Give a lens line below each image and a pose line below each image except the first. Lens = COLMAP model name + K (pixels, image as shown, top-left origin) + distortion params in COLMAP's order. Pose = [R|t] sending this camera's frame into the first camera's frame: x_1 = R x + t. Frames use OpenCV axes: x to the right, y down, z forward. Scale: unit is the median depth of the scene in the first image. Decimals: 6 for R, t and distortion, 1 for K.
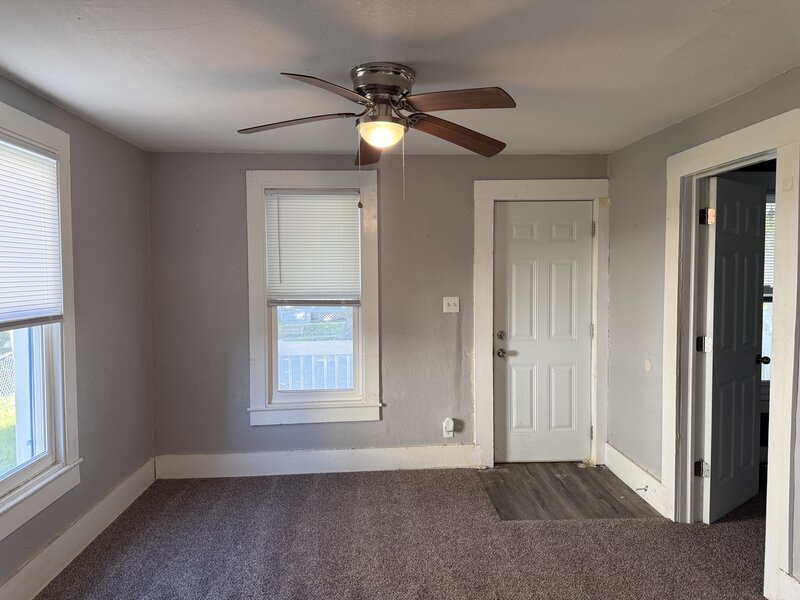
lens RADIAL K [[570.3, 0, 401.9], [0, 570.3, 297.8], [0, 0, 1]] dist [0.111269, -0.148183]
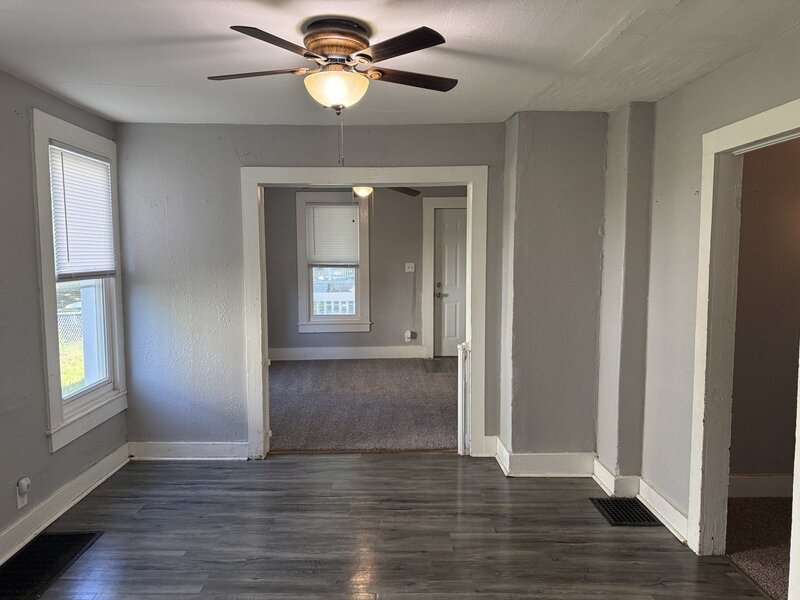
lens RADIAL K [[570.3, 0, 401.9], [0, 570.3, 297.8], [0, 0, 1]] dist [0.111269, -0.148183]
pose [[0.999701, 0.006651, -0.023518, 0.102326], [-0.005747, 0.999250, 0.038284, 0.038547], [0.023755, -0.038137, 0.998990, -0.772467]]
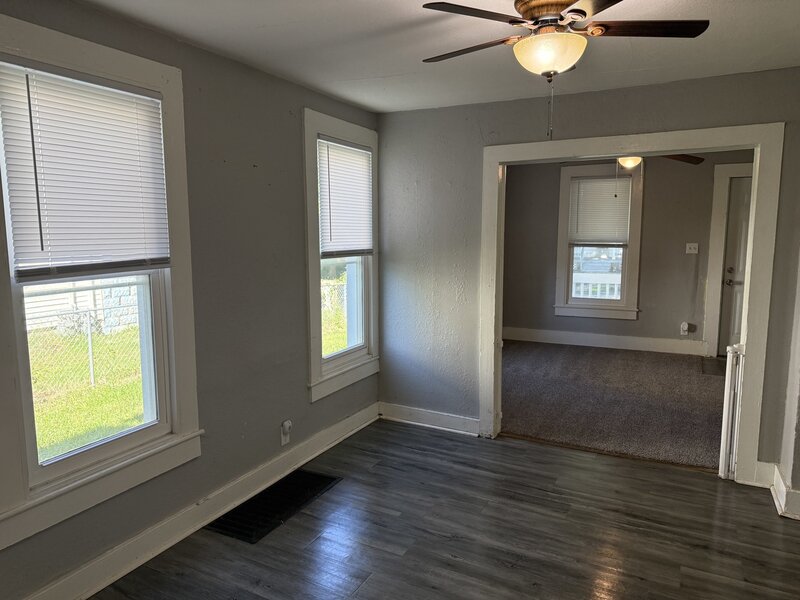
lens RADIAL K [[570.3, 0, 401.9], [0, 570.3, 297.8], [0, 0, 1]] dist [0.111269, -0.148183]
pose [[0.868763, 0.067242, -0.490641, 0.181102], [-0.027662, 0.995781, 0.087491, 0.028799], [0.494454, -0.062437, 0.866958, -0.719473]]
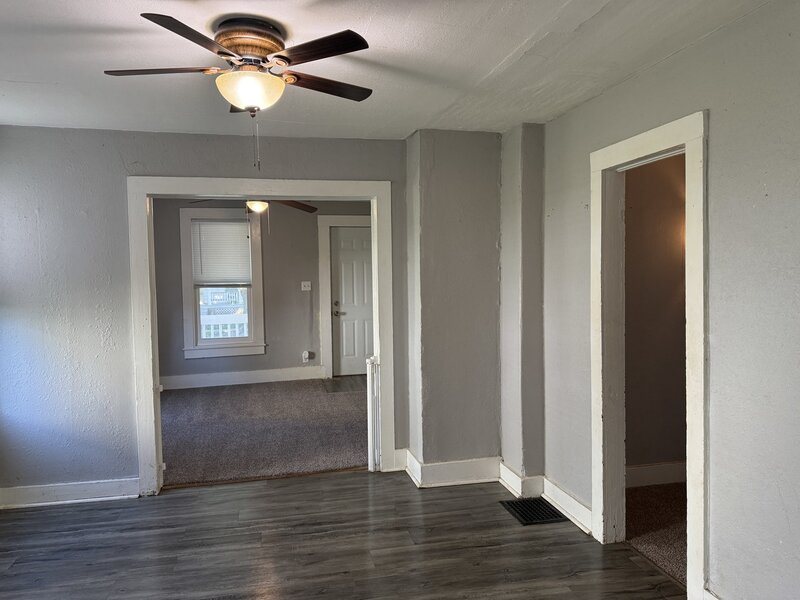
lens RADIAL K [[570.3, 0, 401.9], [0, 570.3, 297.8], [0, 0, 1]] dist [0.111269, -0.148183]
pose [[0.983737, -0.017351, 0.178773, 0.060391], [0.017903, 0.999839, -0.001473, 0.055345], [-0.178719, 0.004650, 0.983889, -0.761330]]
